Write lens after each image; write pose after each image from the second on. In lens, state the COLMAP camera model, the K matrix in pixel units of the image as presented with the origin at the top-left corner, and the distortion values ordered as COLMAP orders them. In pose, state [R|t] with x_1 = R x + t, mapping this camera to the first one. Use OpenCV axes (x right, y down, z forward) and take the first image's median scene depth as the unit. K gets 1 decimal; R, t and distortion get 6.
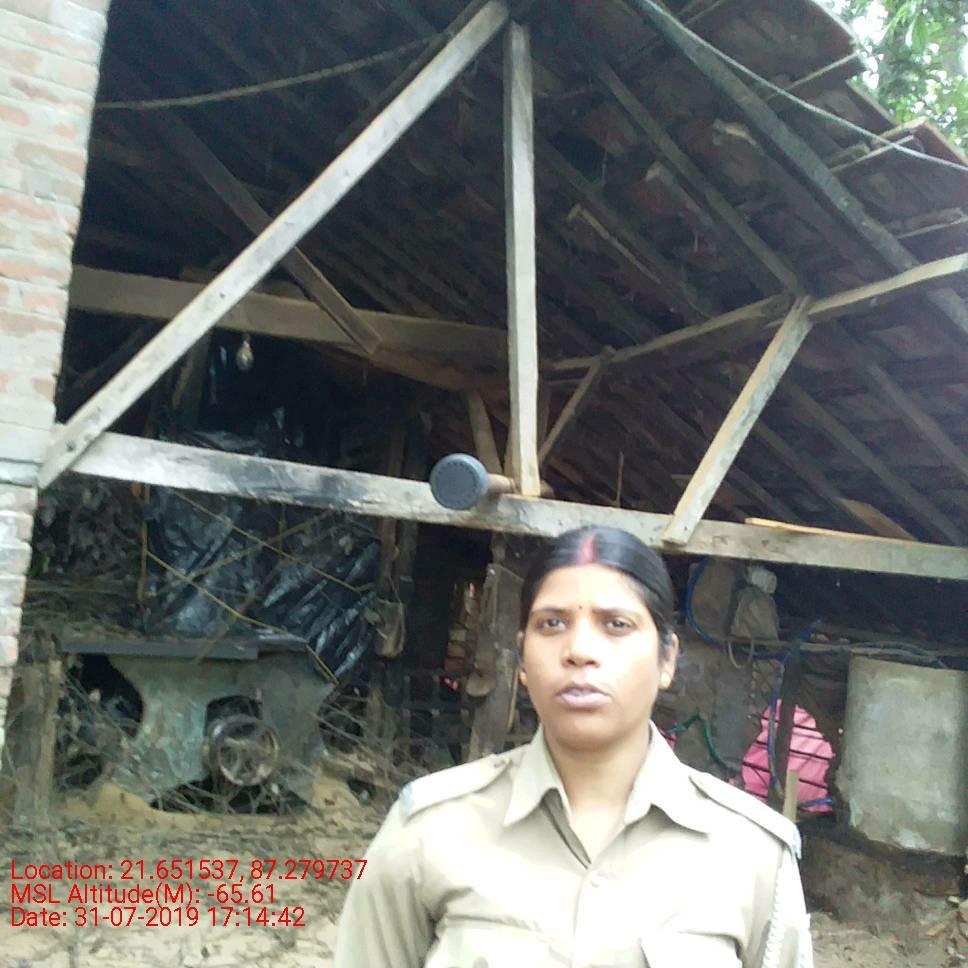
lens RADIAL K [[1204.0, 0, 484.0], [0, 1204.0, 484.0], [0, 0, 1]] dist [0.162495, -0.387954]
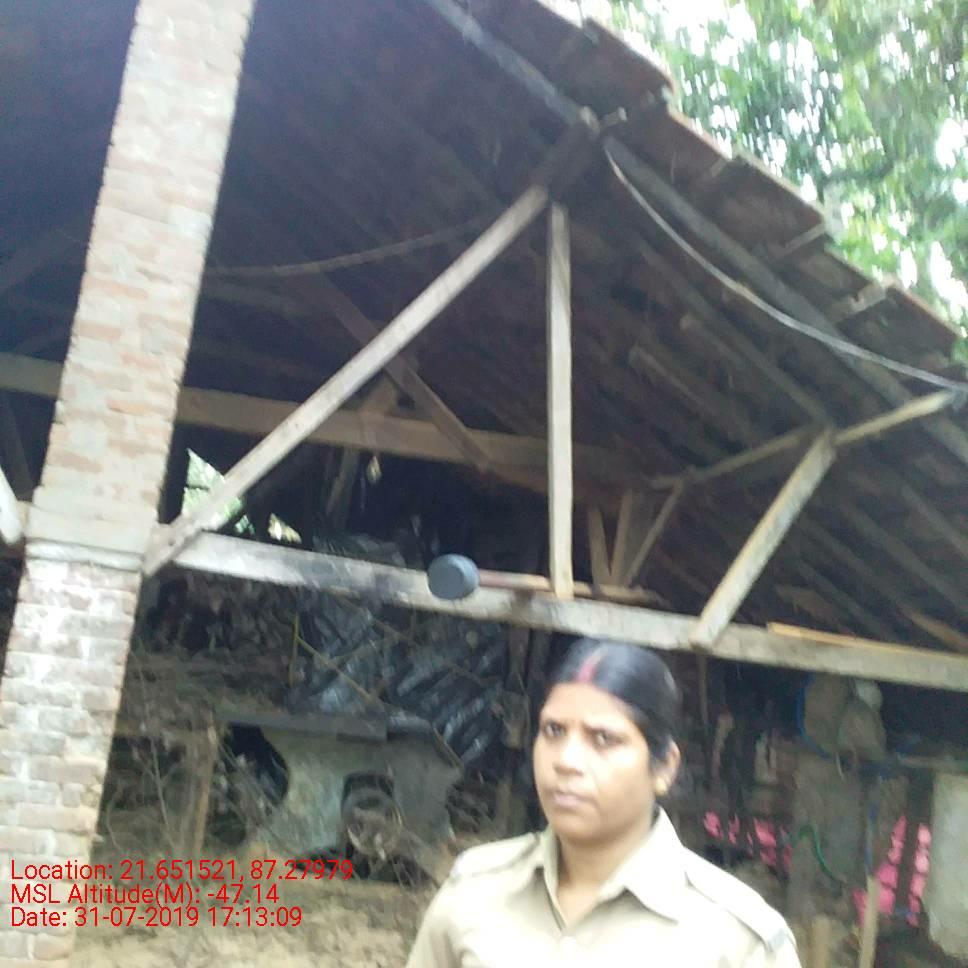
lens RADIAL K [[1204.0, 0, 484.0], [0, 1204.0, 484.0], [0, 0, 1]] dist [0.162495, -0.387954]
pose [[0.980131, 0.018386, -0.197498, 0.123304], [-0.036208, 0.995549, -0.087010, 0.003864], [0.195019, 0.092432, 0.976434, -0.100585]]
